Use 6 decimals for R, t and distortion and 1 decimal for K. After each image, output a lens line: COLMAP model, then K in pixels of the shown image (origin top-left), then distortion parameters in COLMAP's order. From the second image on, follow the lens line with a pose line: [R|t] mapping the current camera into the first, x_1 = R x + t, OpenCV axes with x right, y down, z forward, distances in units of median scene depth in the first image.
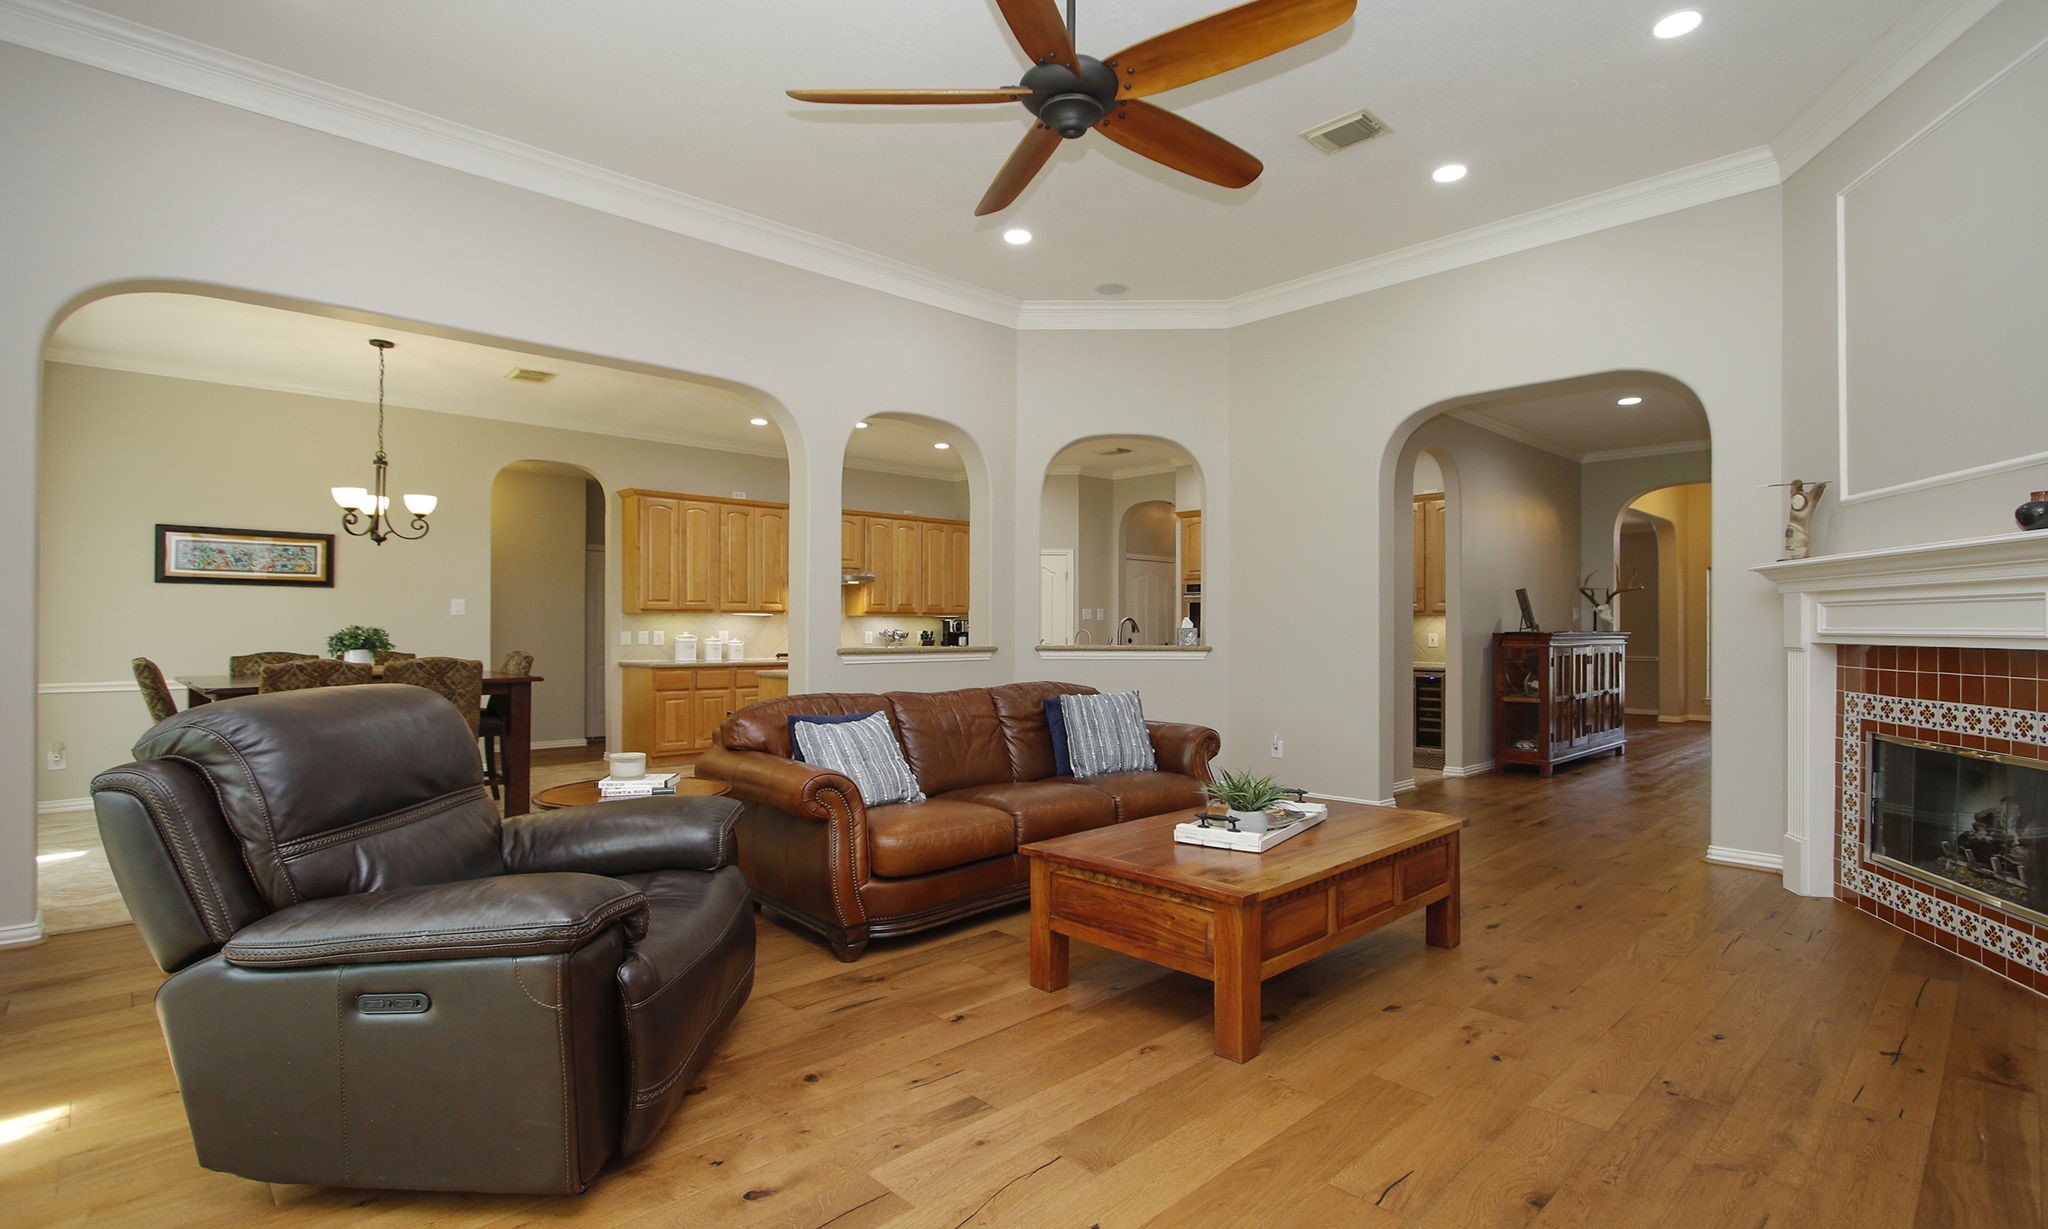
lens RADIAL K [[979.3, 0, 1050.9], [0, 979.3, 623.9], [0, 0, 1]] dist [-0.010678, 0.000495]
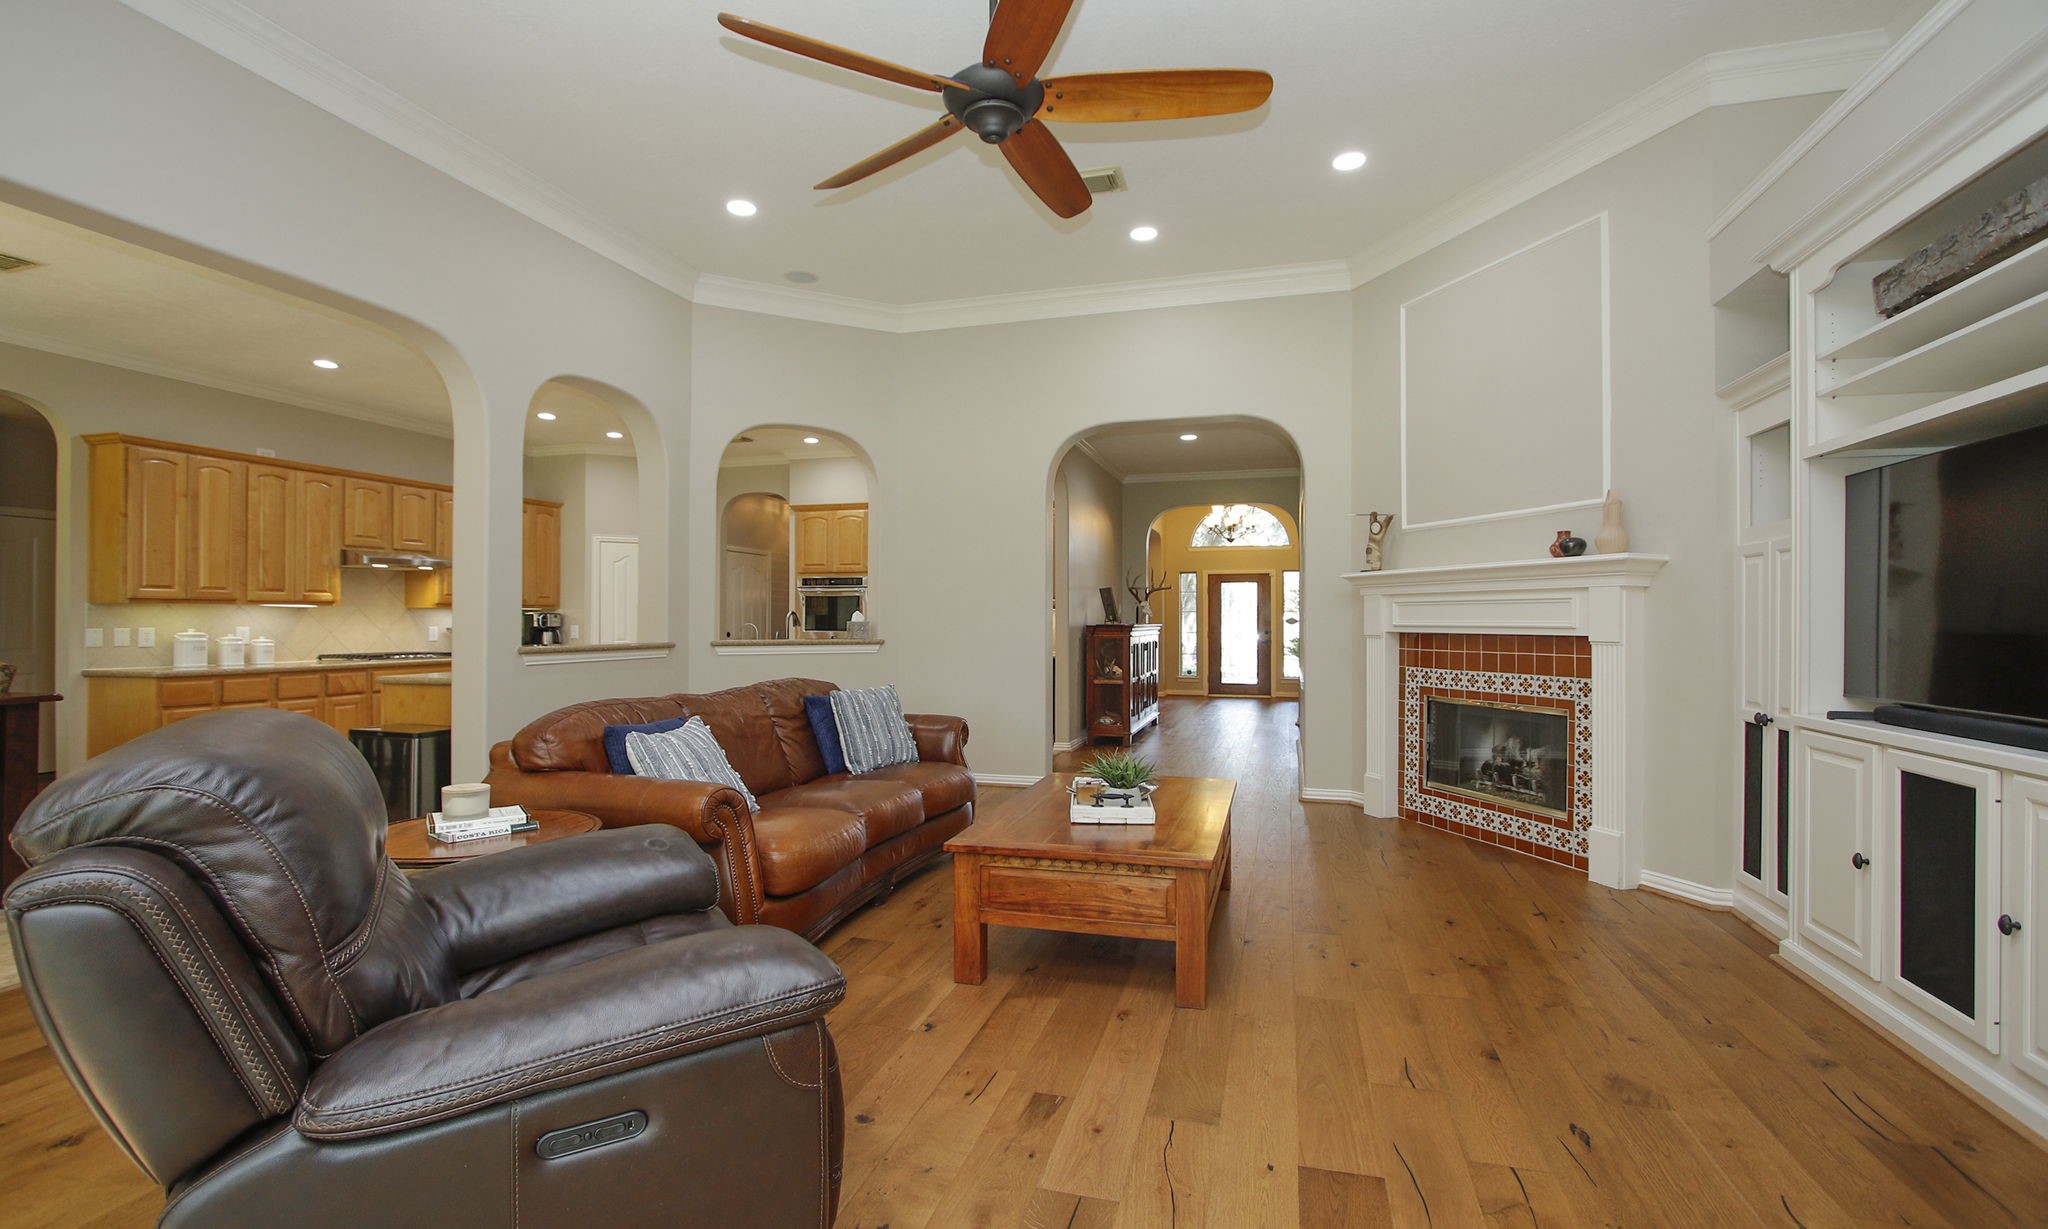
lens RADIAL K [[951.7, 0, 1024.0], [0, 951.7, 614.5], [0, 0, 1]] dist [-0.009886, 0.000456]
pose [[0.871297, 0.000879, 0.490755, -0.324819], [0.000184, 0.999998, -0.002118, -0.002210], [-0.490756, 0.001936, 0.871295, 0.089995]]
